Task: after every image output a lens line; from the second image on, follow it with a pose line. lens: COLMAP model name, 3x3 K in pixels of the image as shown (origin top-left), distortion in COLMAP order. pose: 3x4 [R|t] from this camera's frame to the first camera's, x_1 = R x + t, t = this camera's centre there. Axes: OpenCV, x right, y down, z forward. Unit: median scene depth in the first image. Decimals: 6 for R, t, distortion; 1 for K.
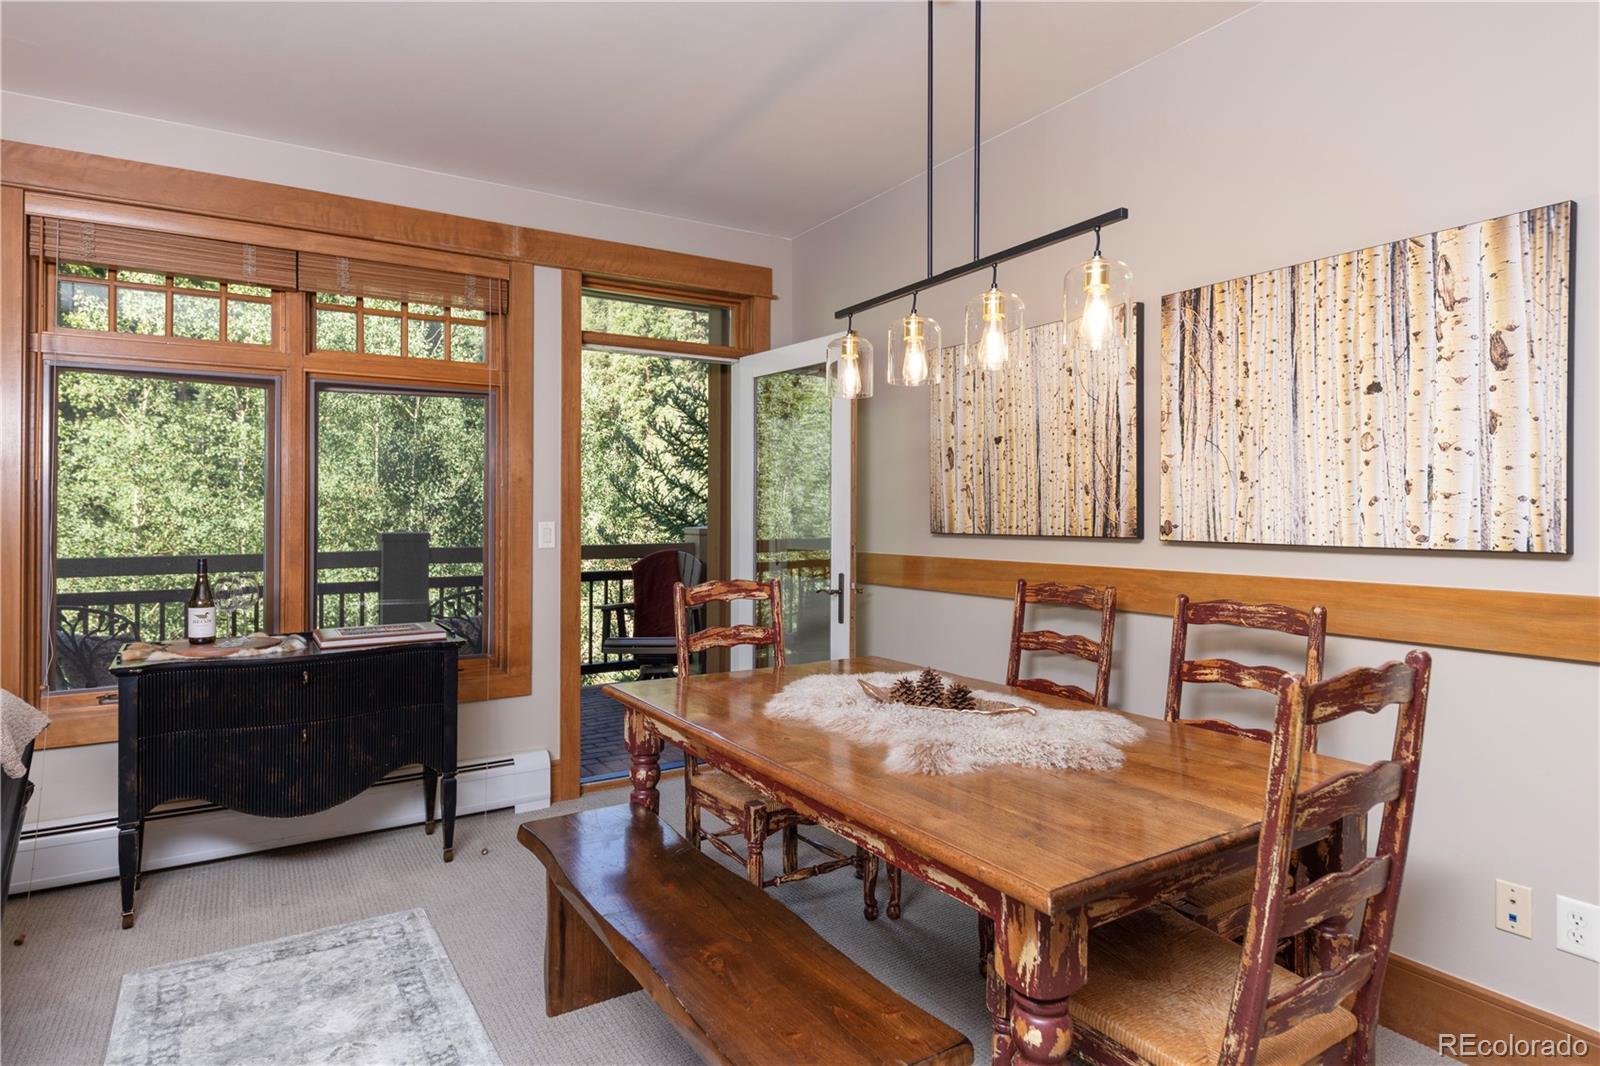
lens RADIAL K [[889.9, 0, 827.8], [0, 889.9, 511.9], [0, 0, 1]] dist [0.005737, -0.004568]
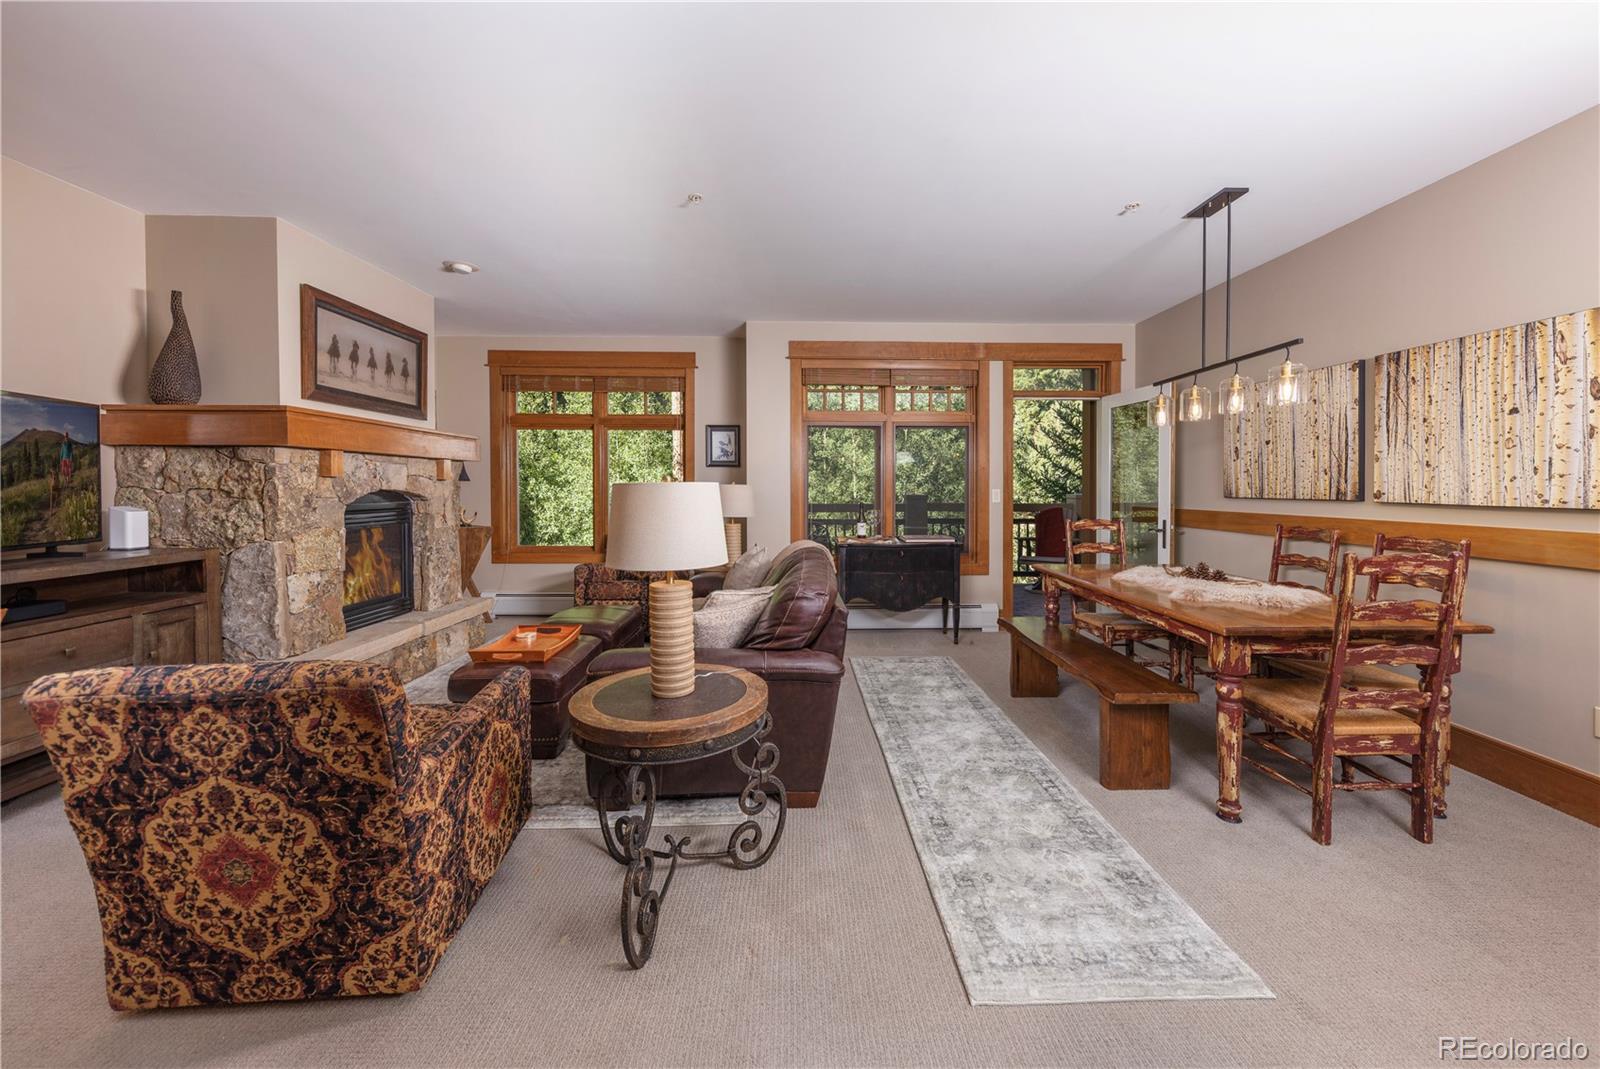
lens RADIAL K [[615.7, 0, 831.4], [0, 615.7, 481.0], [0, 0, 1]] dist [0.003338, -0.000286]
pose [[0.869505, 0.000300, -0.493923, 0.060795], [-0.003527, 0.999978, -0.005601, 0.002487], [0.493911, 0.006612, 0.869487, -0.523517]]
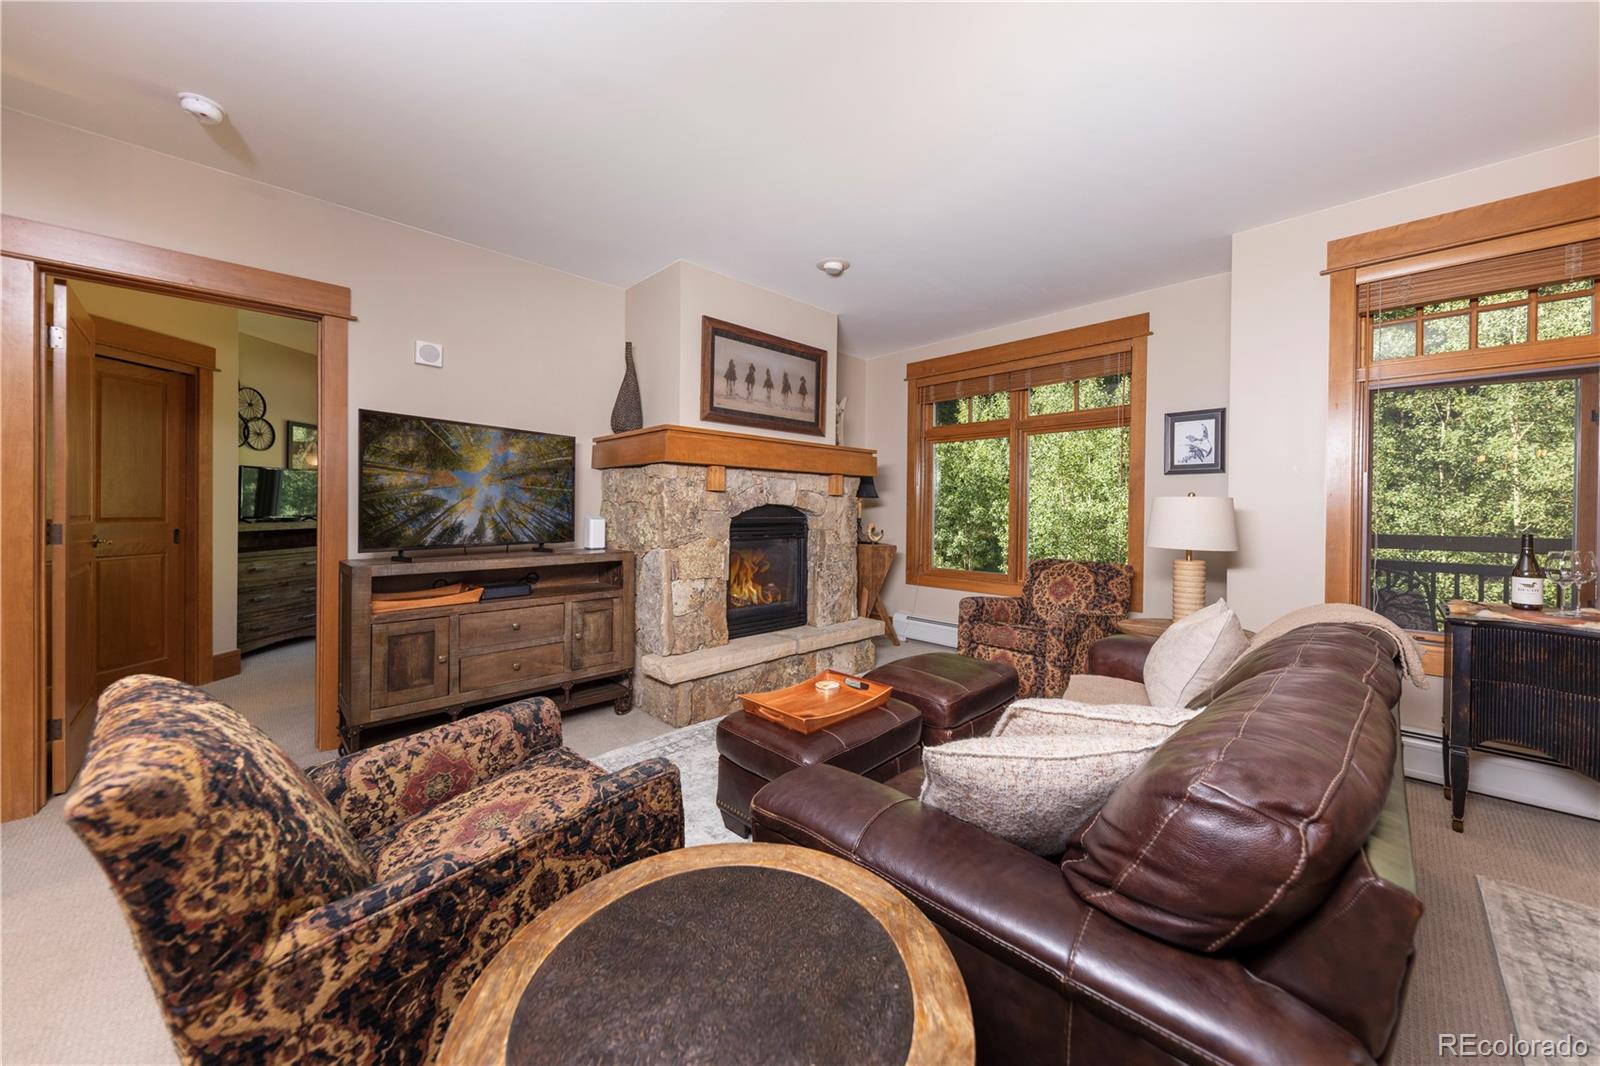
lens RADIAL K [[566.5, 0, 802.7], [0, 566.5, 514.8], [0, 0, 1]] dist [0.007003, -0.003323]
pose [[0.187336, 0.012683, -0.982214, -0.177483], [-0.004727, 0.999917, 0.012010, 0.024060], [0.982284, 0.002393, 0.187381, -0.032532]]
